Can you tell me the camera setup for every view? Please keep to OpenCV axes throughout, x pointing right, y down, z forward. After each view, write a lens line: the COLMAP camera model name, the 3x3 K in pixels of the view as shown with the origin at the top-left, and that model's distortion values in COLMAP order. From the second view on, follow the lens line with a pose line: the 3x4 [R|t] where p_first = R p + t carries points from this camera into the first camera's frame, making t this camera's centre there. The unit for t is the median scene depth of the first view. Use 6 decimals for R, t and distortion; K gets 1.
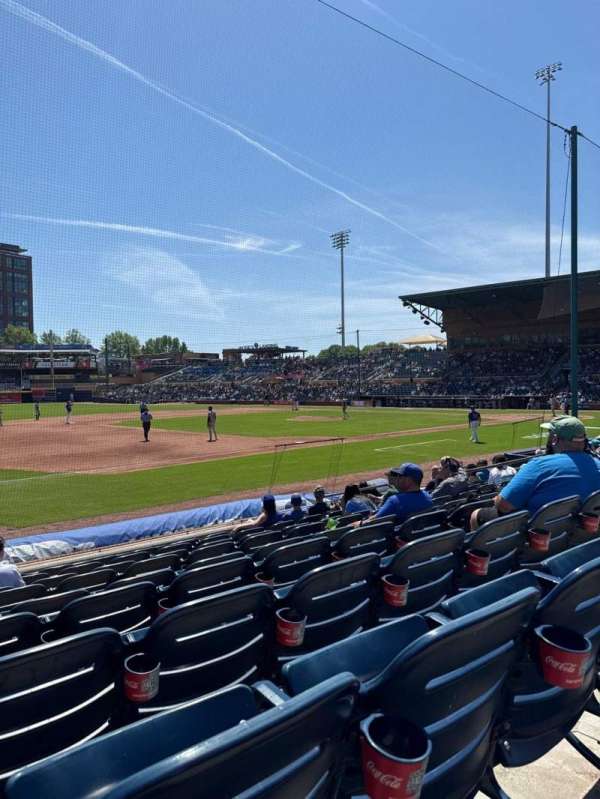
lens RADIAL K [[568.4, 0, 296.0], [0, 568.4, 402.6], [0, 0, 1]] dist [0.095425, -0.122686]
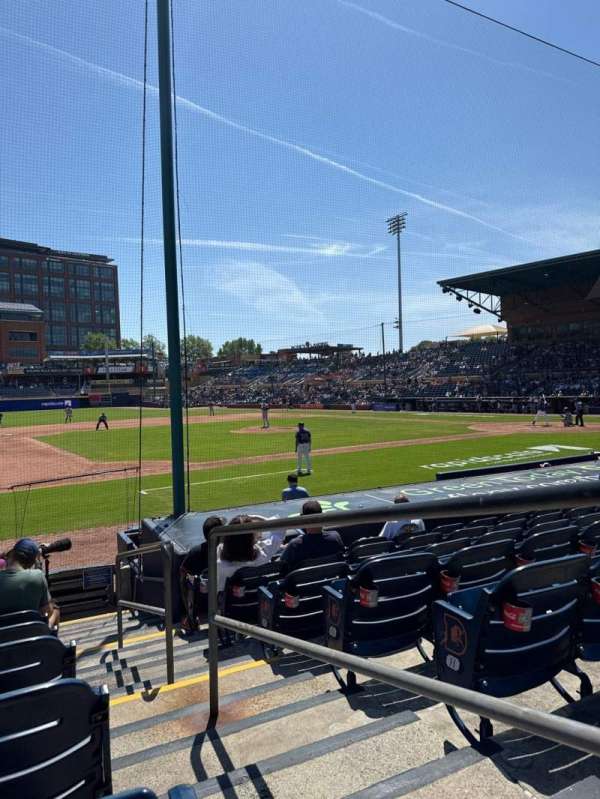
lens RADIAL K [[568.4, 0, 295.0], [0, 568.4, 409.4], [0, 0, 1]] dist [0.095425, -0.122686]
pose [[0.979186, -0.007559, -0.202823, 0.126616], [0.010000, 0.999889, 0.011014, -0.005115], [0.202718, -0.012813, 0.979153, 0.098940]]
